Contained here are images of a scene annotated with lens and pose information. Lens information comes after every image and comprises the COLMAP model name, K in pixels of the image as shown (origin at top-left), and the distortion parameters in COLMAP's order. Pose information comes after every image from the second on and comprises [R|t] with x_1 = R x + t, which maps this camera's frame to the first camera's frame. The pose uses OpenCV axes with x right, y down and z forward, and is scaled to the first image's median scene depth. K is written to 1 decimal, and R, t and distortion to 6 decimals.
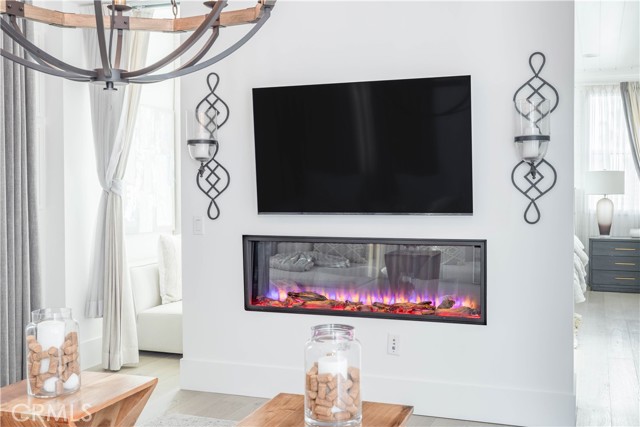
lens RADIAL K [[673.2, 0, 320.0], [0, 673.2, 213.5], [0, 0, 1]] dist [-0.008714, -0.003711]
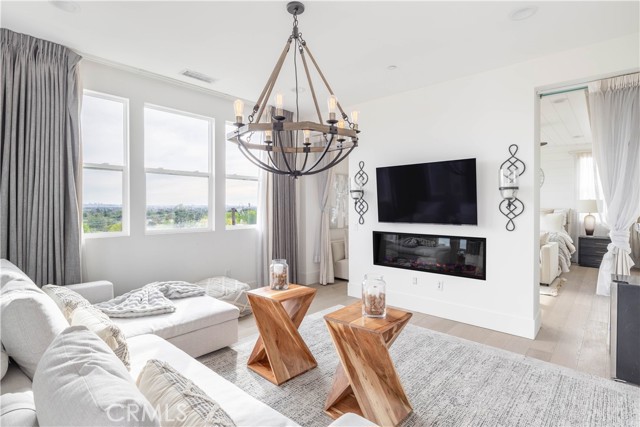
lens RADIAL K [[308.0, 0, 320.0], [0, 308.0, 213.5], [0, 0, 1]] dist [-0.016948, 0.000046]
pose [[0.920998, 0.009512, -0.389451, 0.126078], [-0.012838, 0.999900, -0.005938, -0.020071], [0.389355, 0.010469, 0.921028, -0.038407]]
